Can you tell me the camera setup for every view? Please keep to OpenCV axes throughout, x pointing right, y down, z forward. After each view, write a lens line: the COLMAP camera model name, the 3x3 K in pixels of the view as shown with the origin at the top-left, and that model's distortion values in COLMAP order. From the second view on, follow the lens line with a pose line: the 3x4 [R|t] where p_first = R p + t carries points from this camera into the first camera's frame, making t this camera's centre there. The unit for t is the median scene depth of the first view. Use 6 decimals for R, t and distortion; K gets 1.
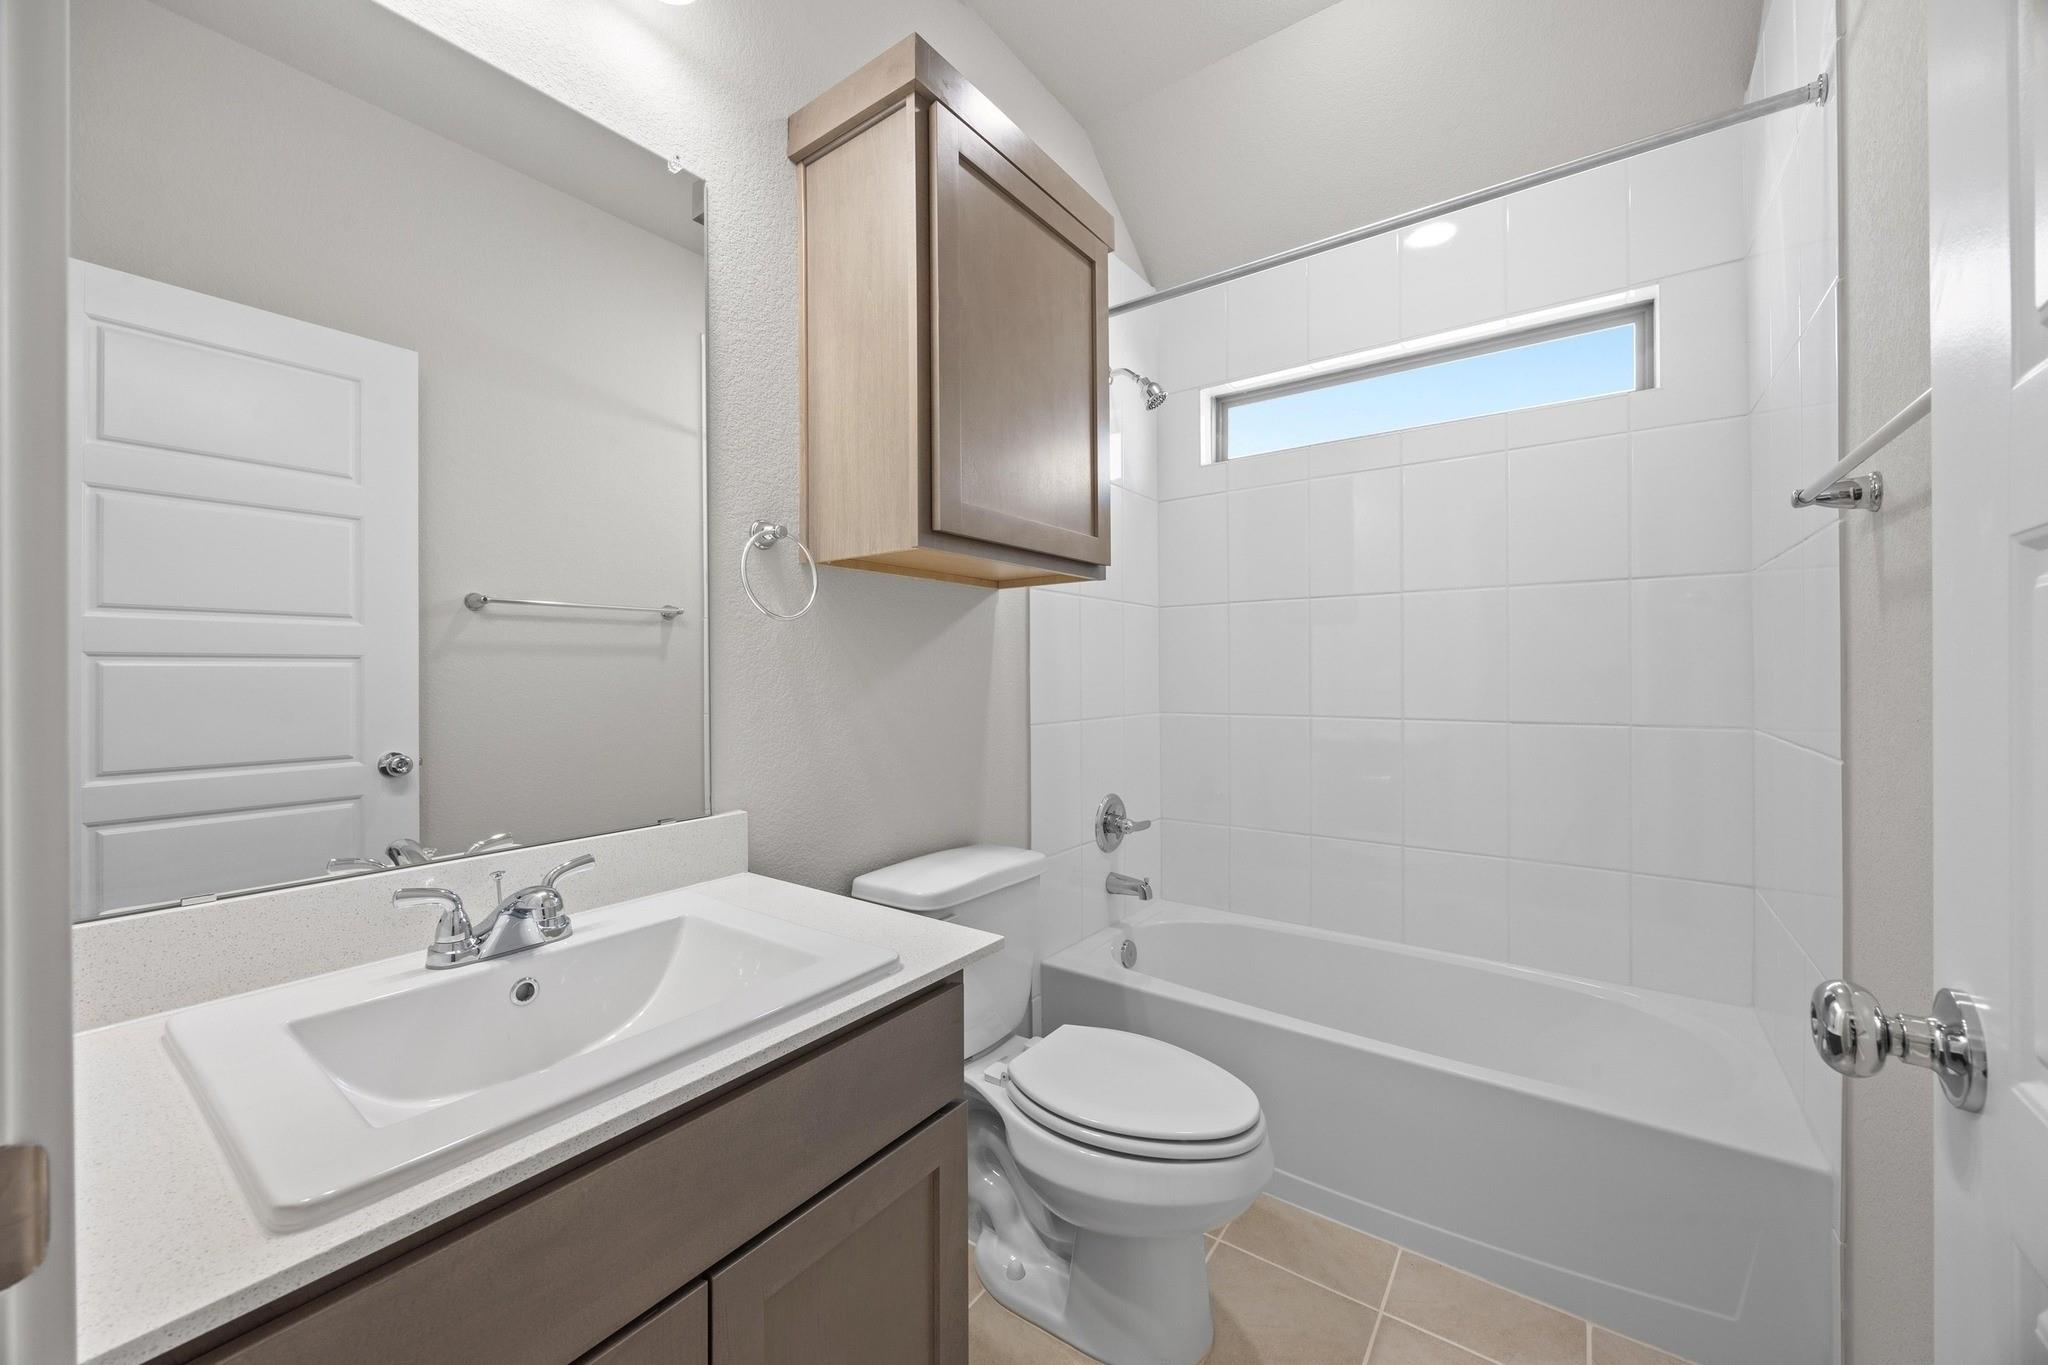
lens RADIAL K [[772.0, 0, 1021.1], [0, 772.0, 680.1], [0, 0, 1]] dist [0.000266, -0.000236]
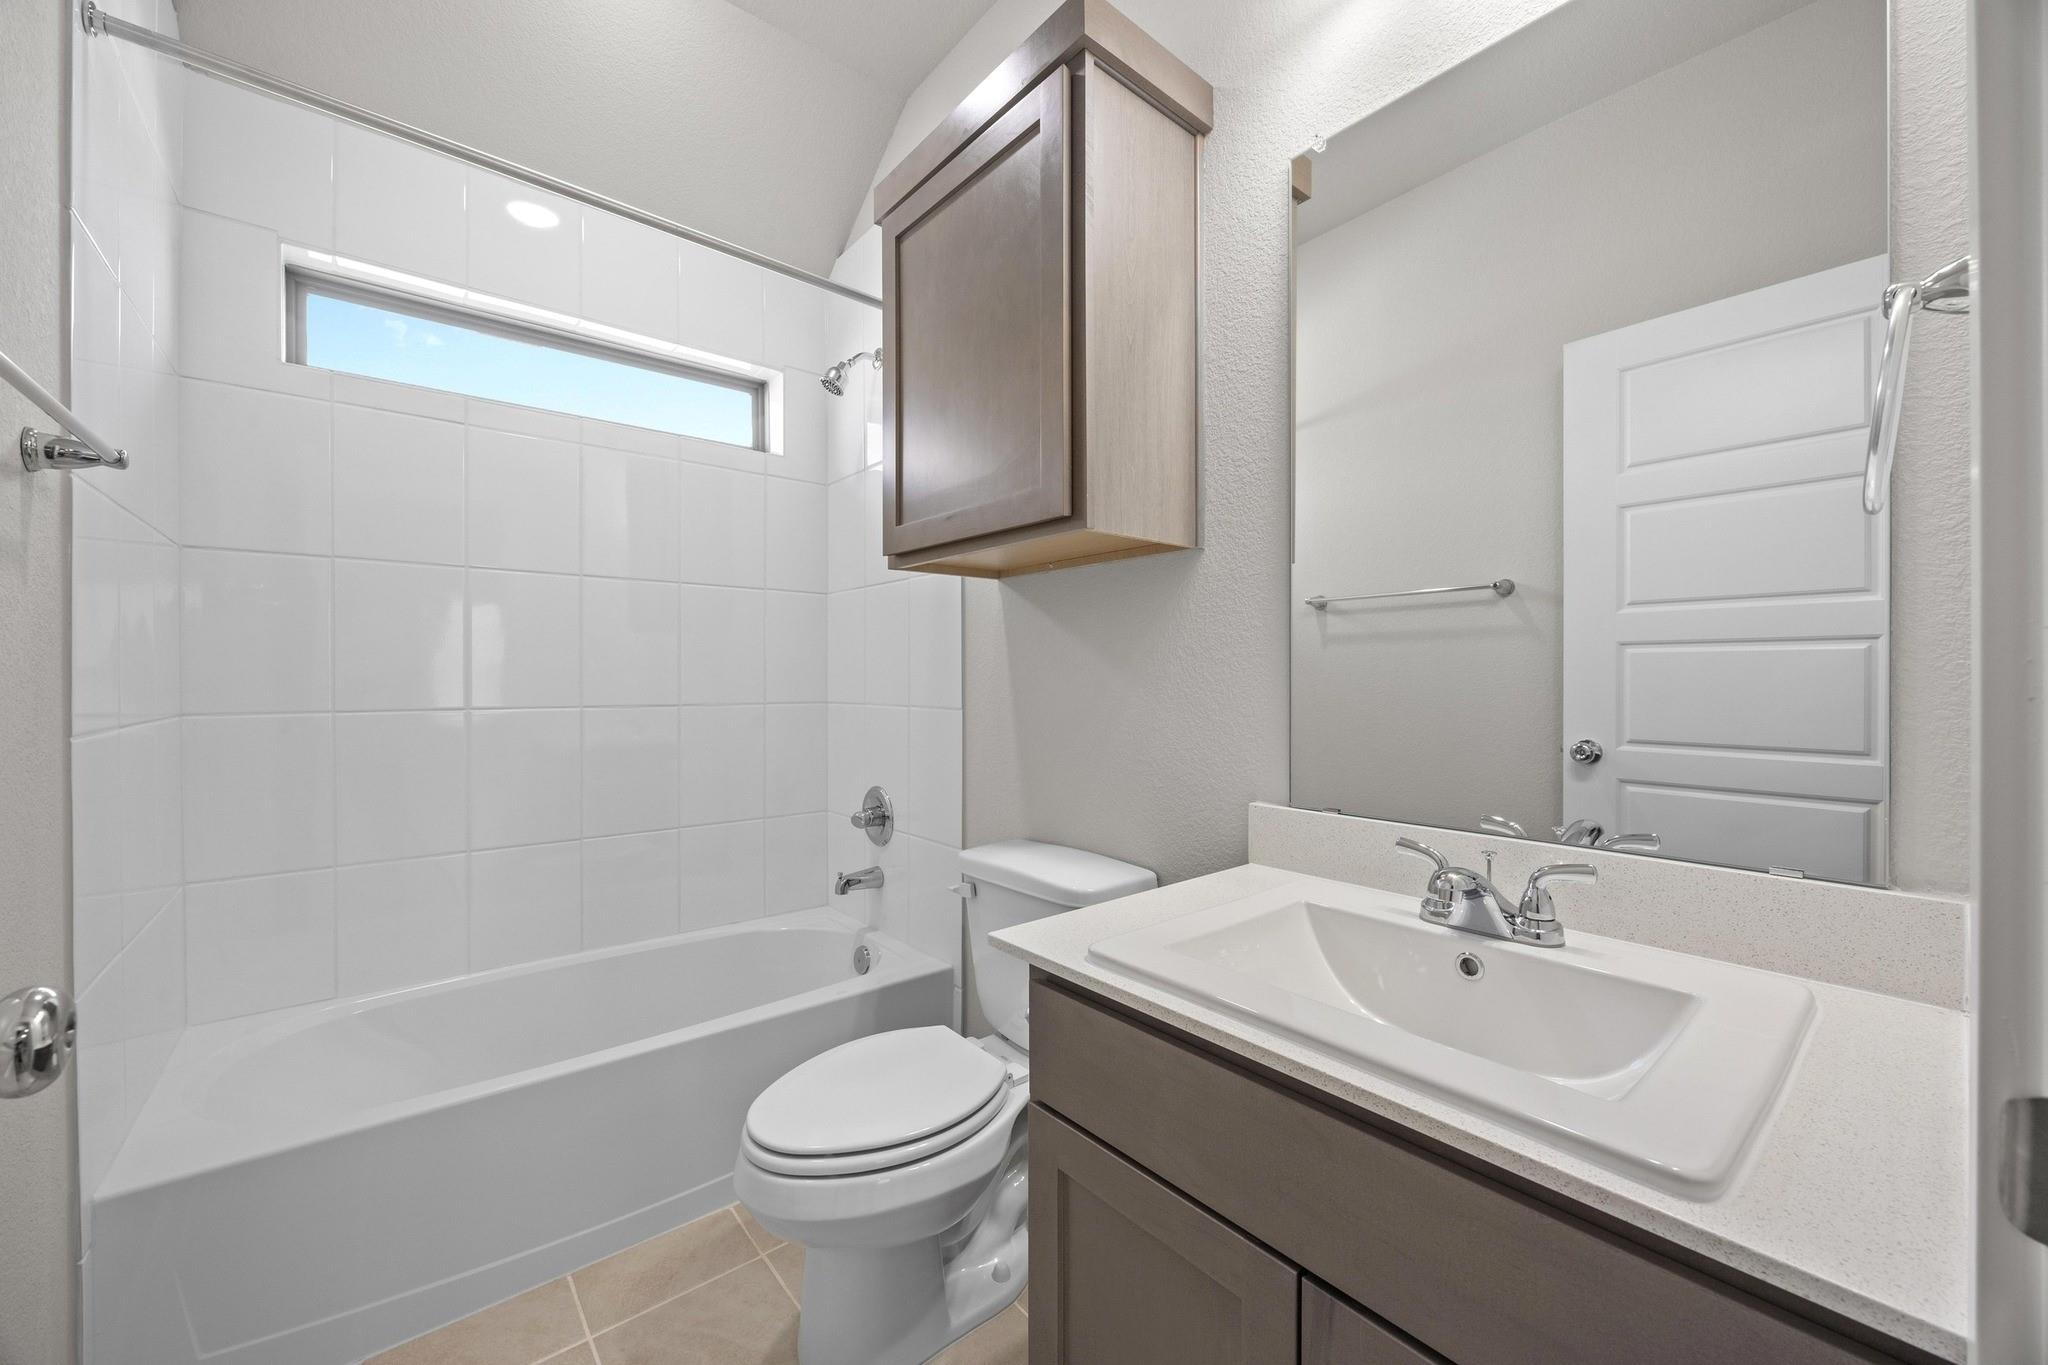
lens RADIAL K [[781.4, 0, 1013.2], [0, 781.4, 673.8], [0, 0, 1]] dist [-0.001141, -0.000279]
pose [[-0.254402, 0.005716, -0.967082, 0.474526], [0.004982, 0.999977, 0.004600, 0.006073], [0.967086, -0.003648, -0.254425, 0.663016]]
